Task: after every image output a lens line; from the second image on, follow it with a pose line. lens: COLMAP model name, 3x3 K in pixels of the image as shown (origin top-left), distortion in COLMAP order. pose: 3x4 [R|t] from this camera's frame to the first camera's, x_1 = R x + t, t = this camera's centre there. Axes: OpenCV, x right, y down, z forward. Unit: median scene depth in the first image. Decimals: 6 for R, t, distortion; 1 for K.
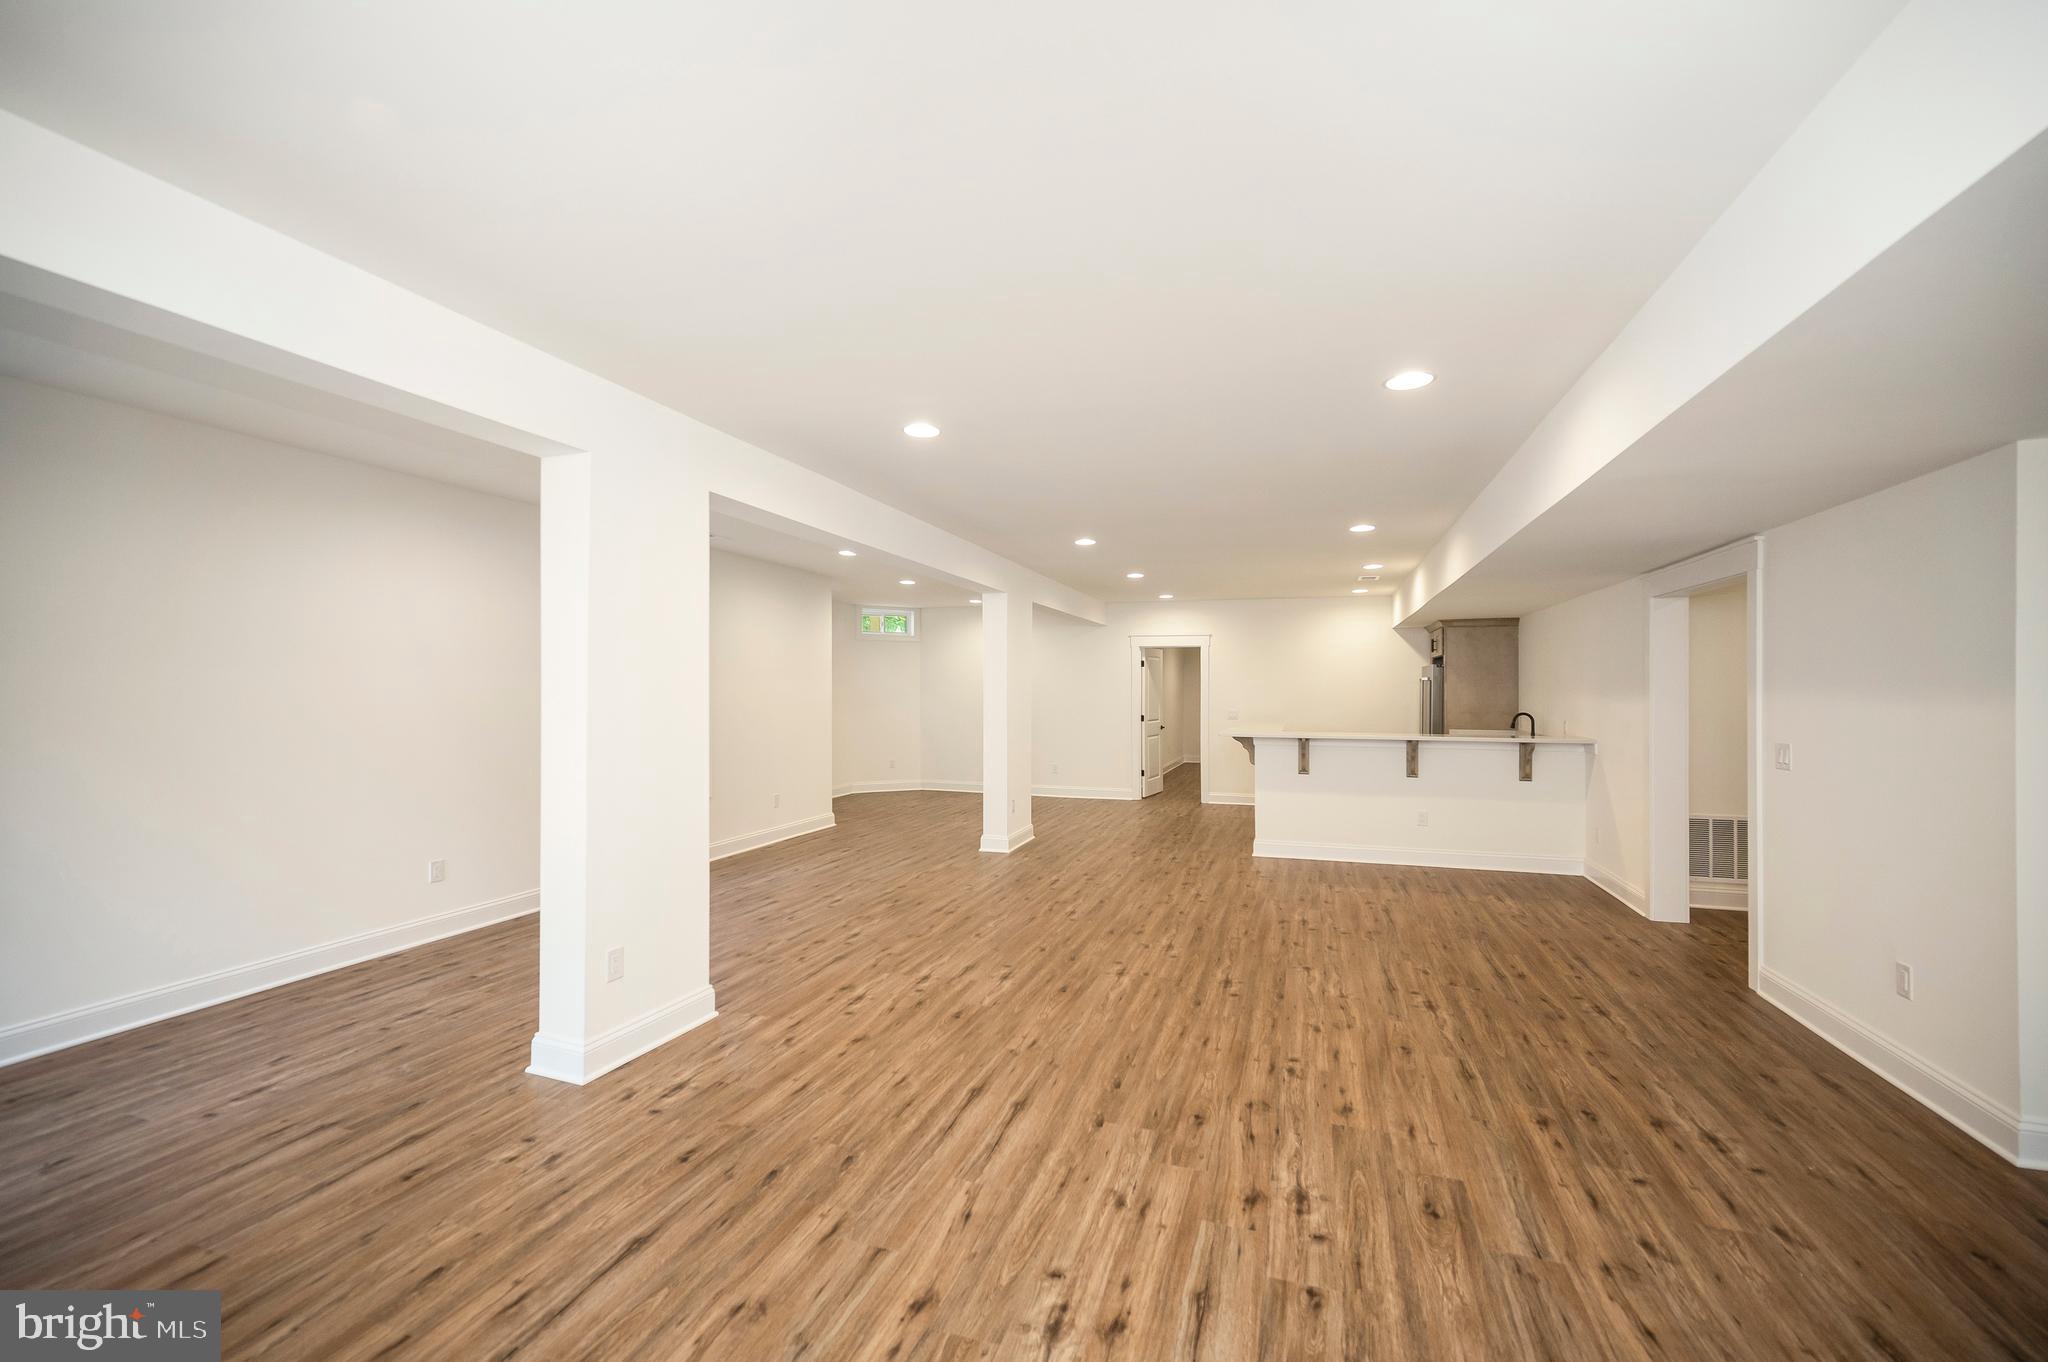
lens RADIAL K [[816.4, 0, 1020.4], [0, 816.4, 698.8], [0, 0, 1]] dist [0.002861, -0.000806]
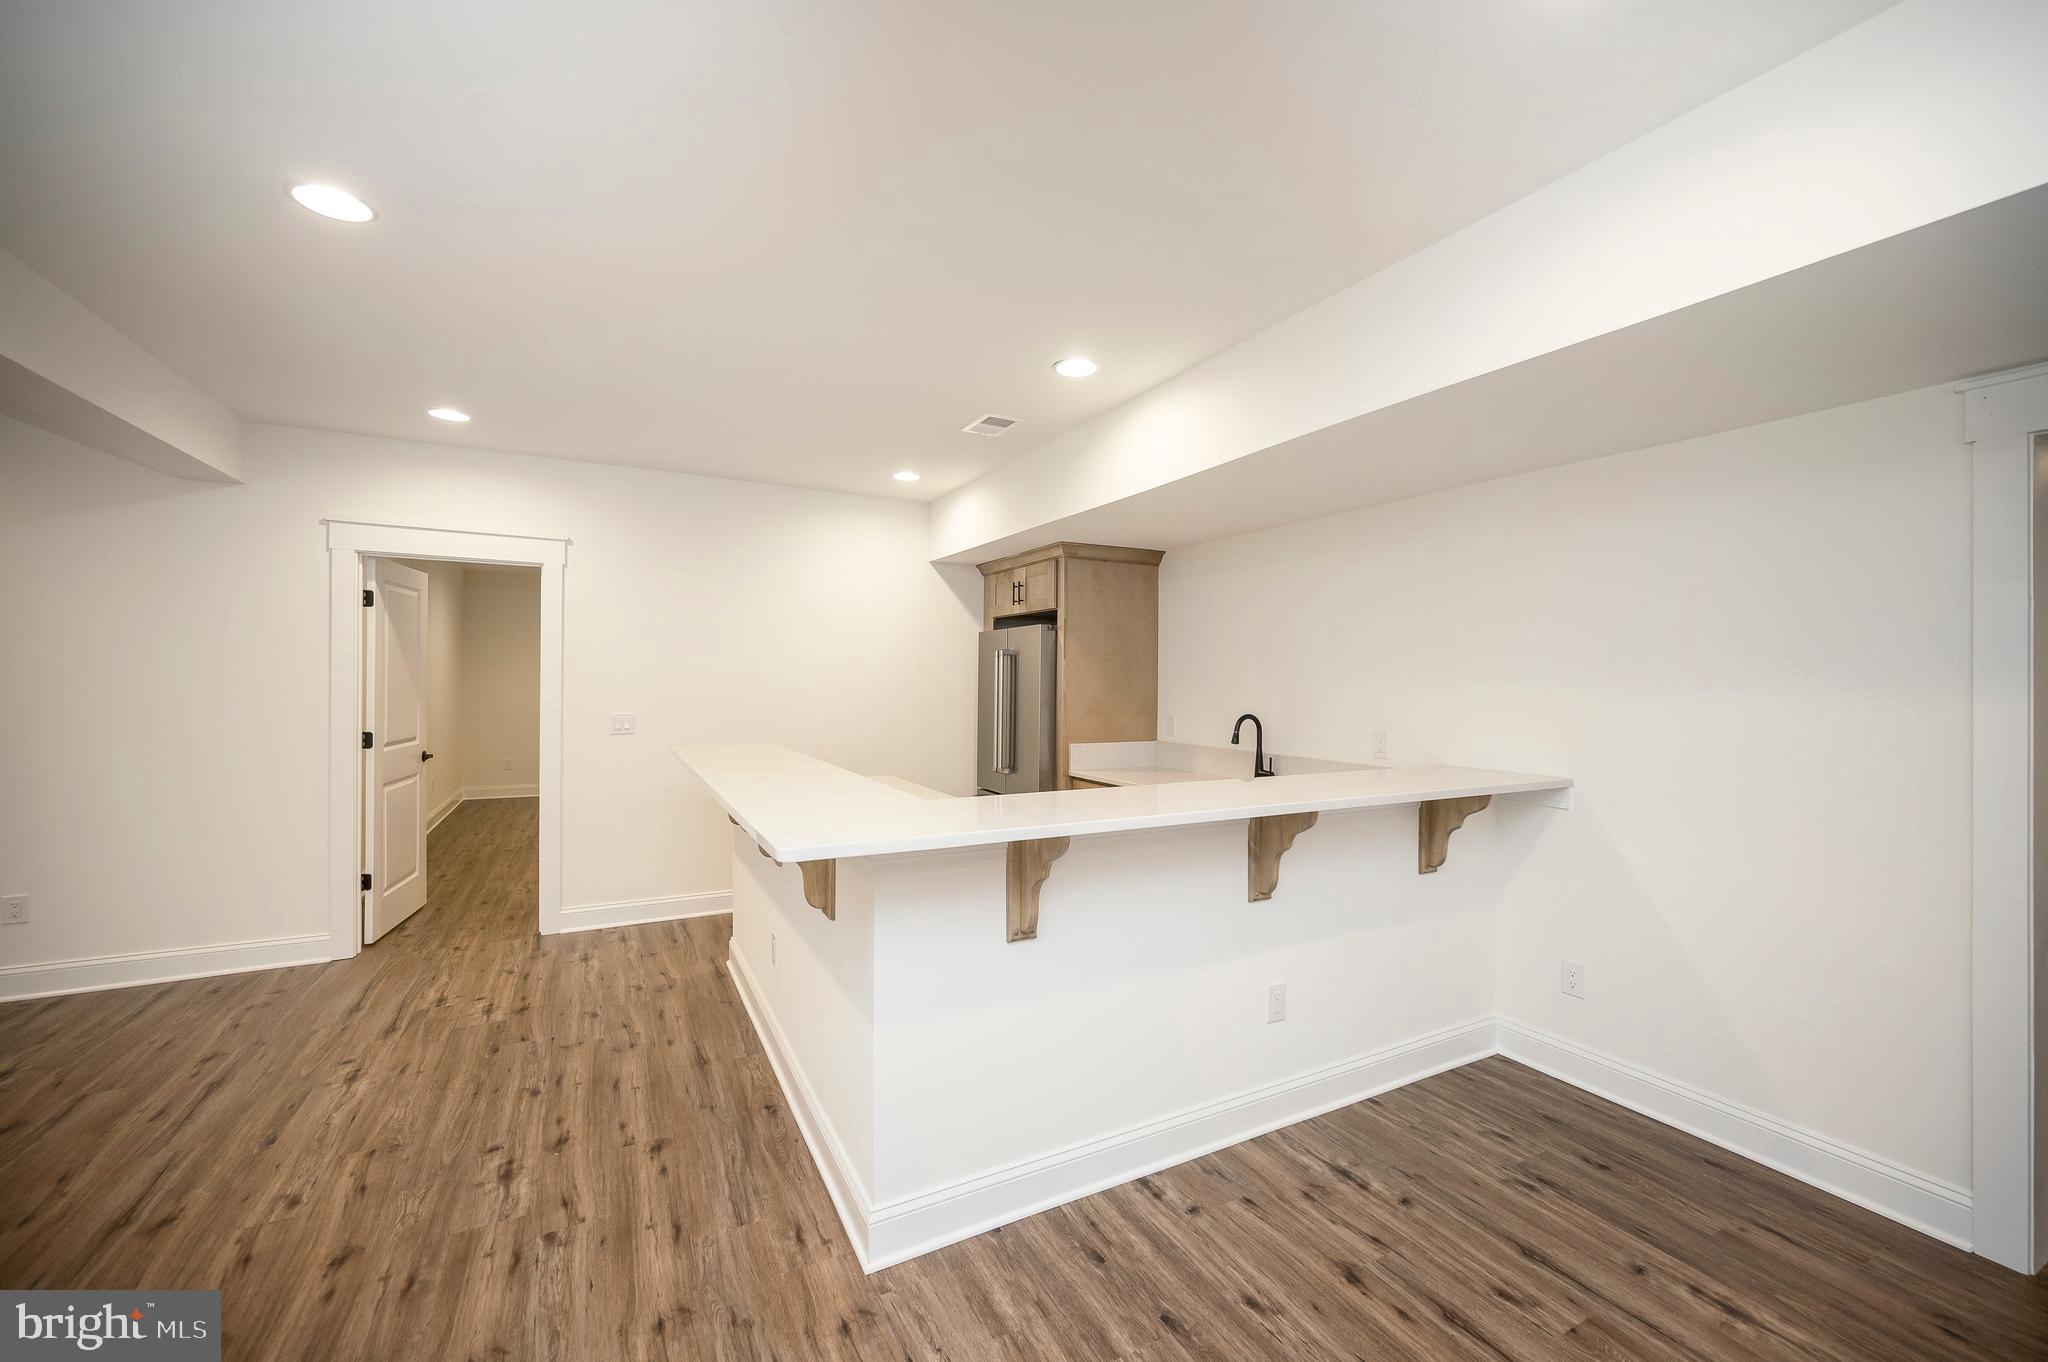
lens RADIAL K [[816.4, 0, 1008.8], [0, 816.4, 686.9], [0, 0, 1]] dist [0.002861, -0.000806]
pose [[0.702655, 0.007997, 0.711485, 0.017181], [0.001942, 0.999912, -0.013157, 0.000914], [-0.711528, 0.010626, 0.702578, 0.100169]]
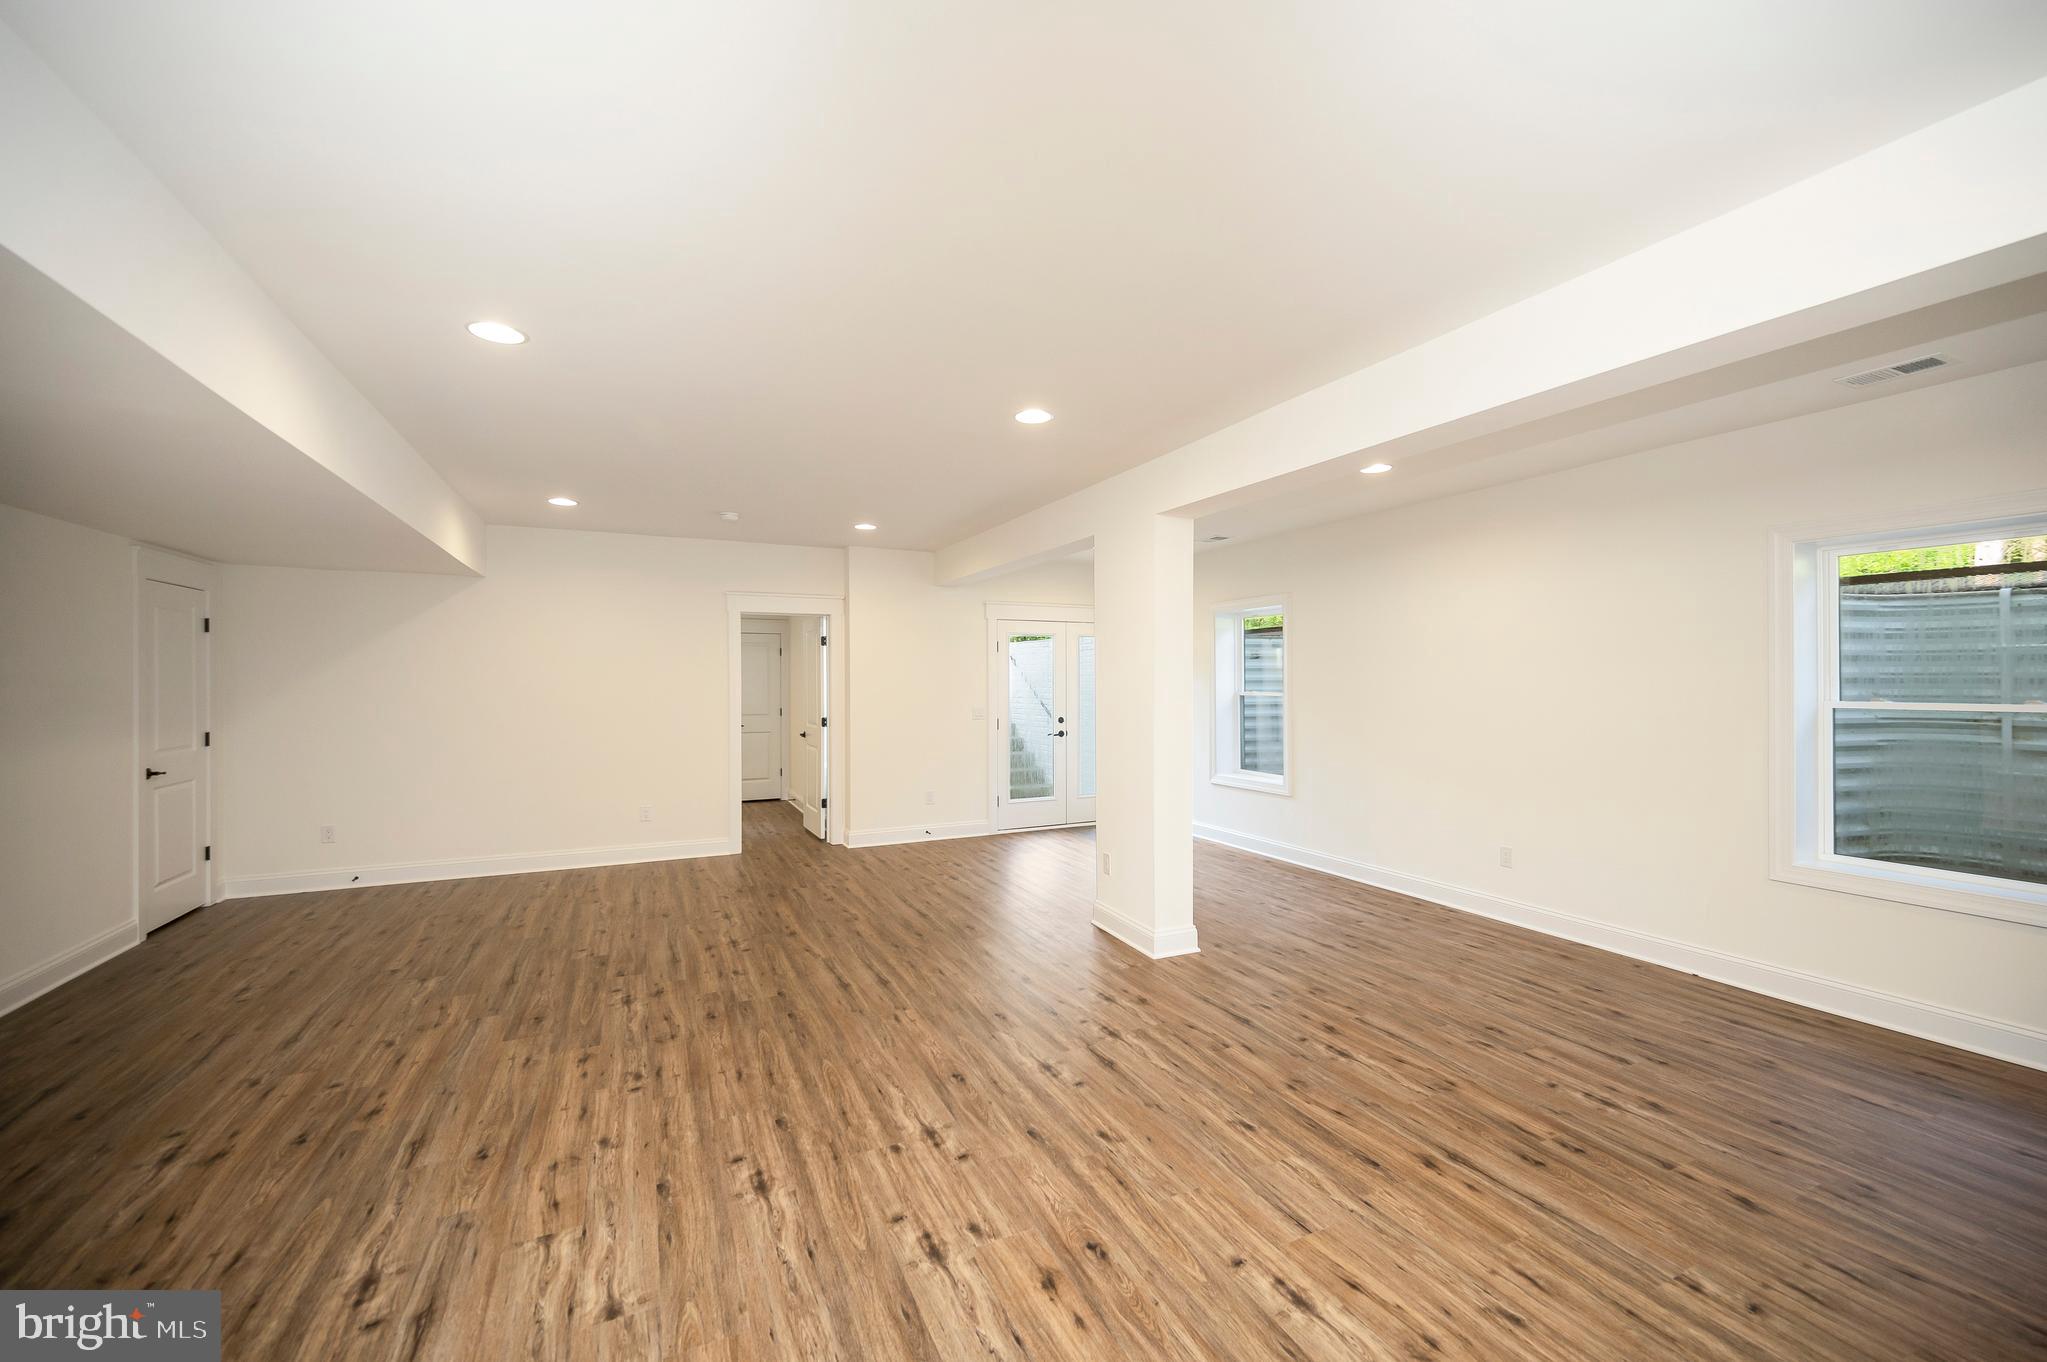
lens RADIAL K [[816.0, 0, 1039.3], [0, 816.0, 672.5], [0, 0, 1]] dist [0.002861, -0.000806]
pose [[-0.698009, -0.005532, -0.716067, 0.680607], [-0.005476, 0.999982, -0.002387, -0.024420], [0.716068, 0.002255, -0.698027, 1.972048]]
